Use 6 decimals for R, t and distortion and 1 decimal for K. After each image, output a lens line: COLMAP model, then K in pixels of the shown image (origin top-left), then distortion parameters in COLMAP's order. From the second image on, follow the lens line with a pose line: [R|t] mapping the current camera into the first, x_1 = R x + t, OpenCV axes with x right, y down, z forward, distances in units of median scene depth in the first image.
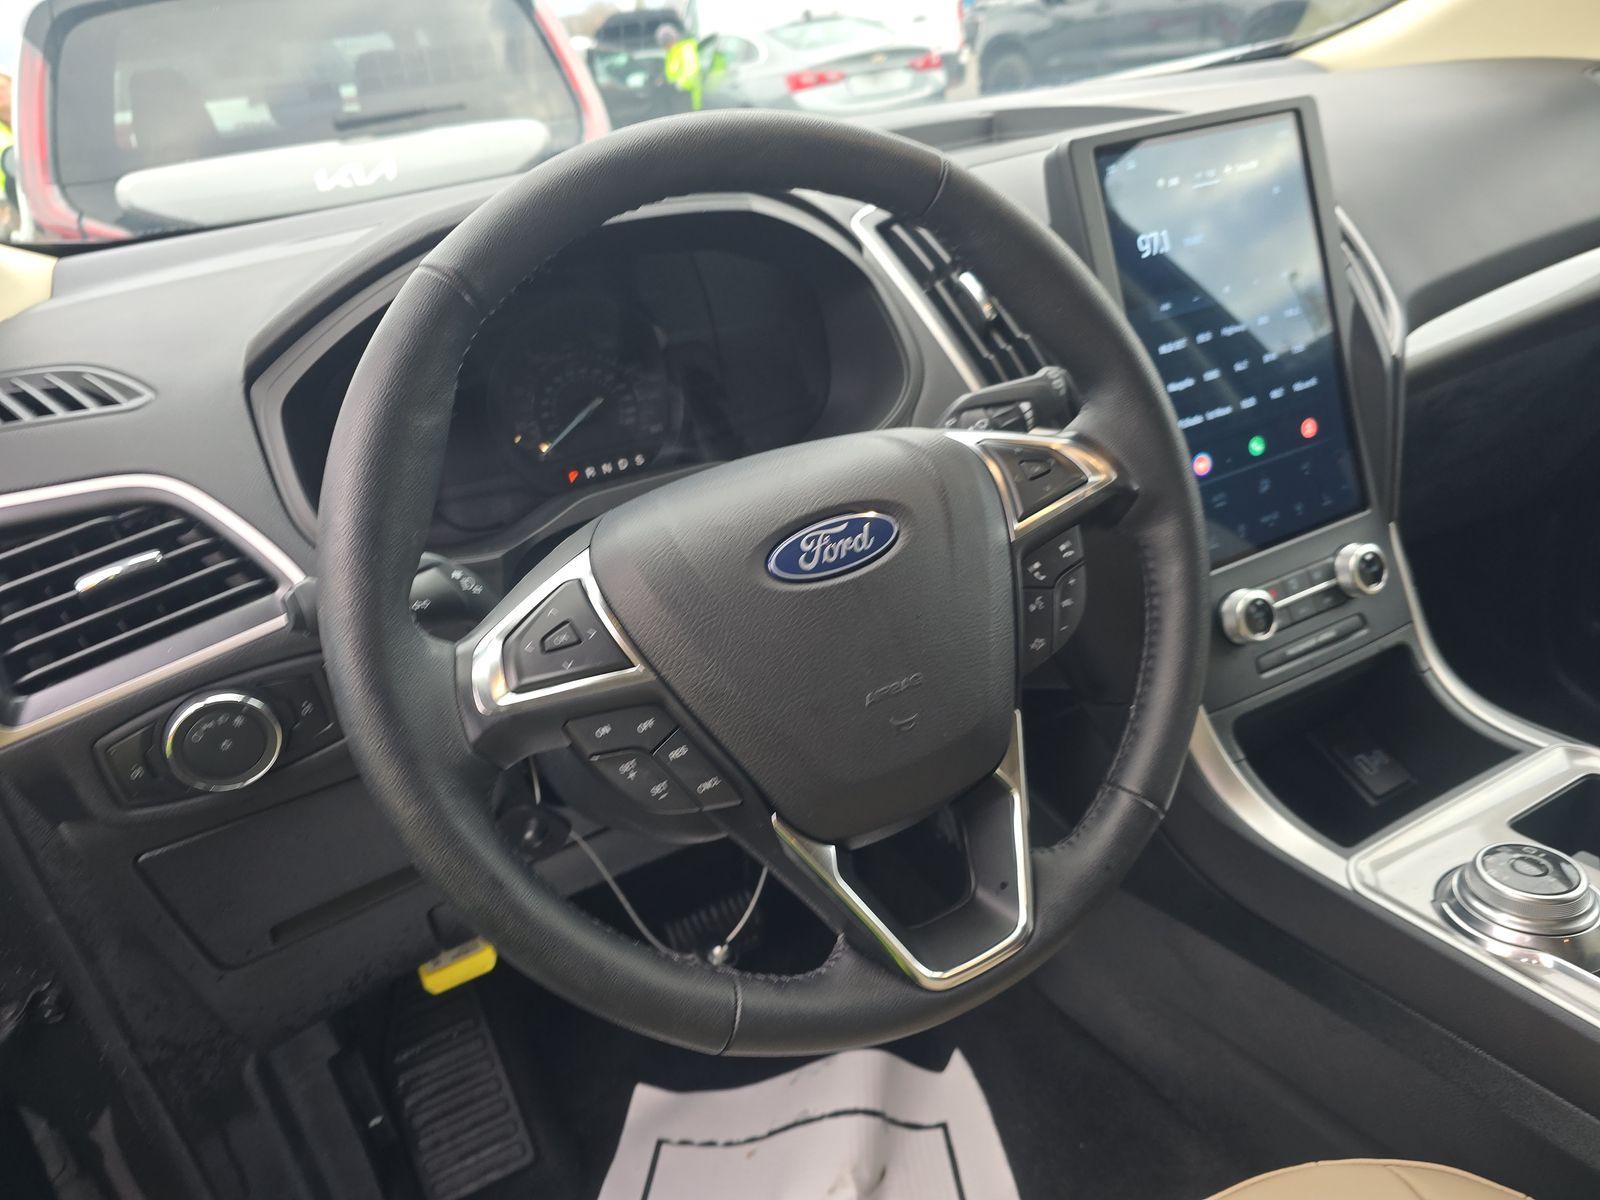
lens RADIAL K [[1083.7, 0, 800.0], [0, 1083.7, 600.0], [0, 0, 1]] dist [0.049334, -0.062693]
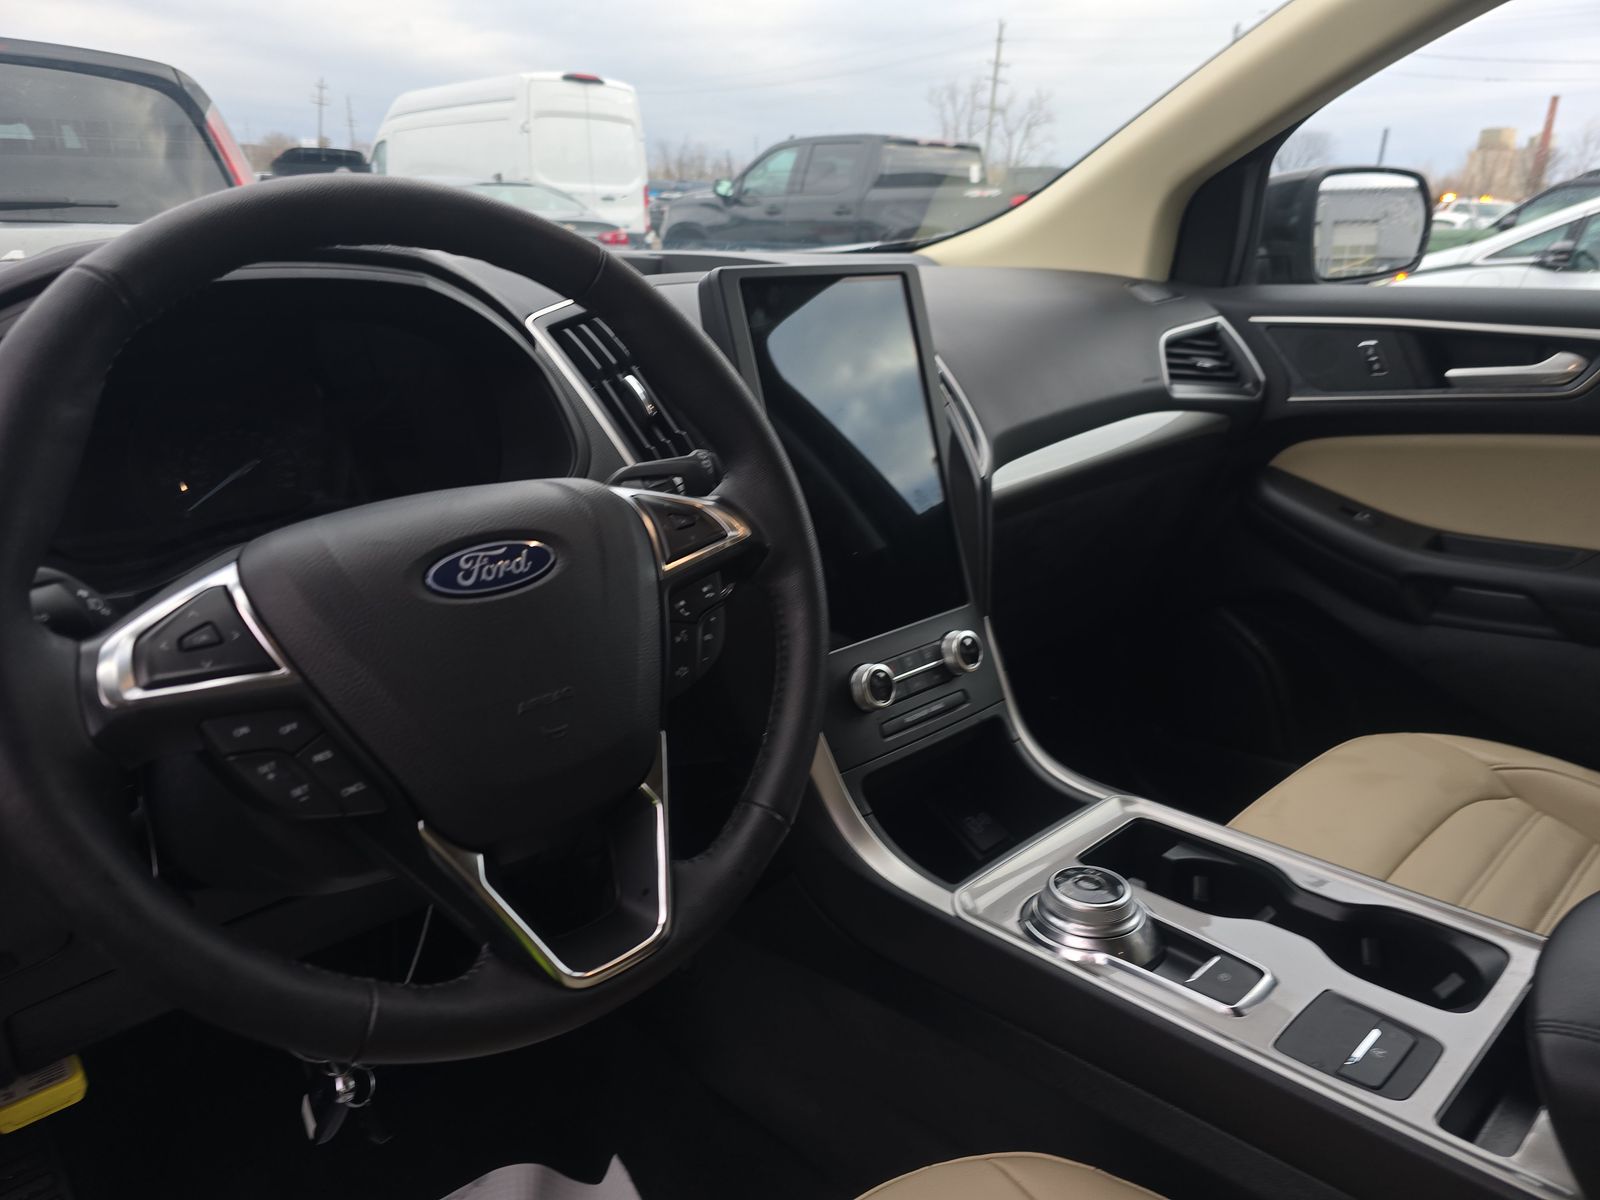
lens RADIAL K [[1071.6, 0, 800.0], [0, 1071.6, 600.0], [0, 0, 1]] dist [0.050988, -0.061129]
pose [[0.957621, 0.035489, 0.285836, 0.017379], [0.005434, 0.989978, -0.141120, 0.119326], [-0.287979, 0.136692, 0.947831, -0.085388]]
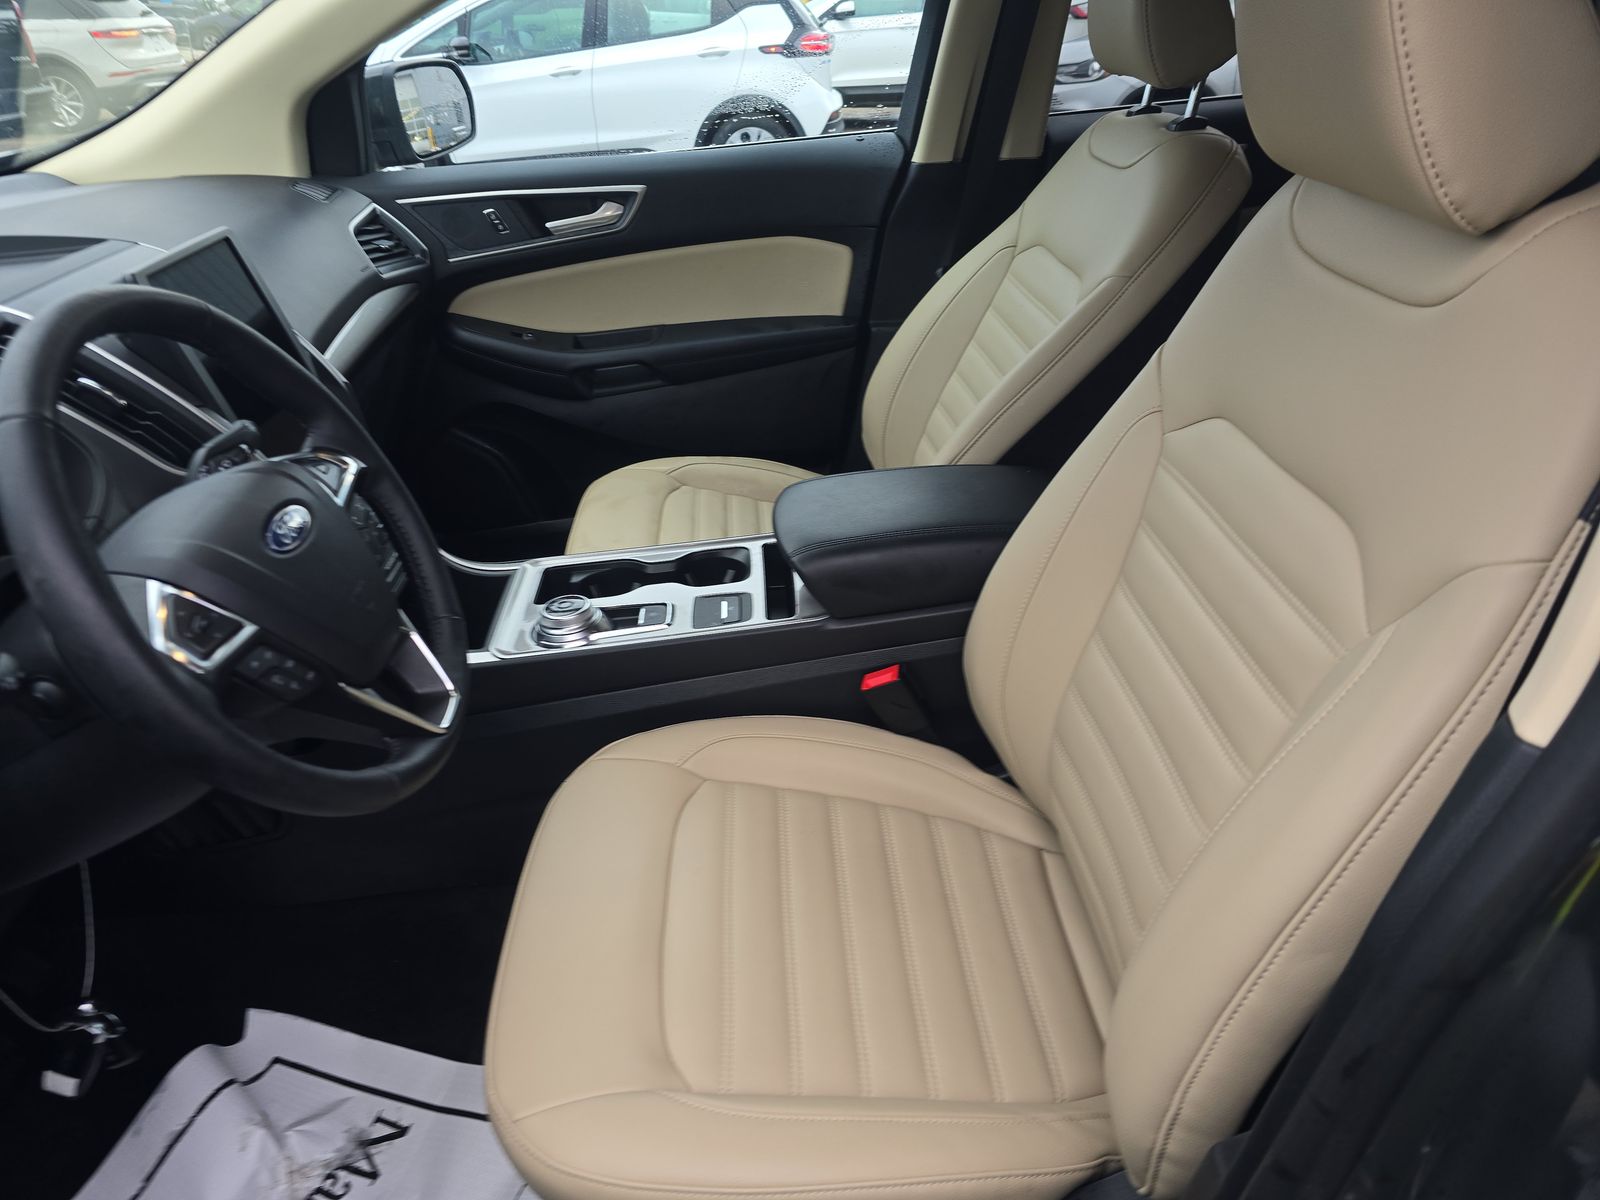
lens RADIAL K [[1071.6, 0, 800.0], [0, 1071.6, 600.0], [0, 0, 1]] dist [0.050988, -0.061129]
pose [[0.415185, -0.347210, 0.840873, -0.960221], [0.380768, 0.905770, 0.186001, 0.038870], [-0.826219, 0.242952, 0.508269, -0.438542]]
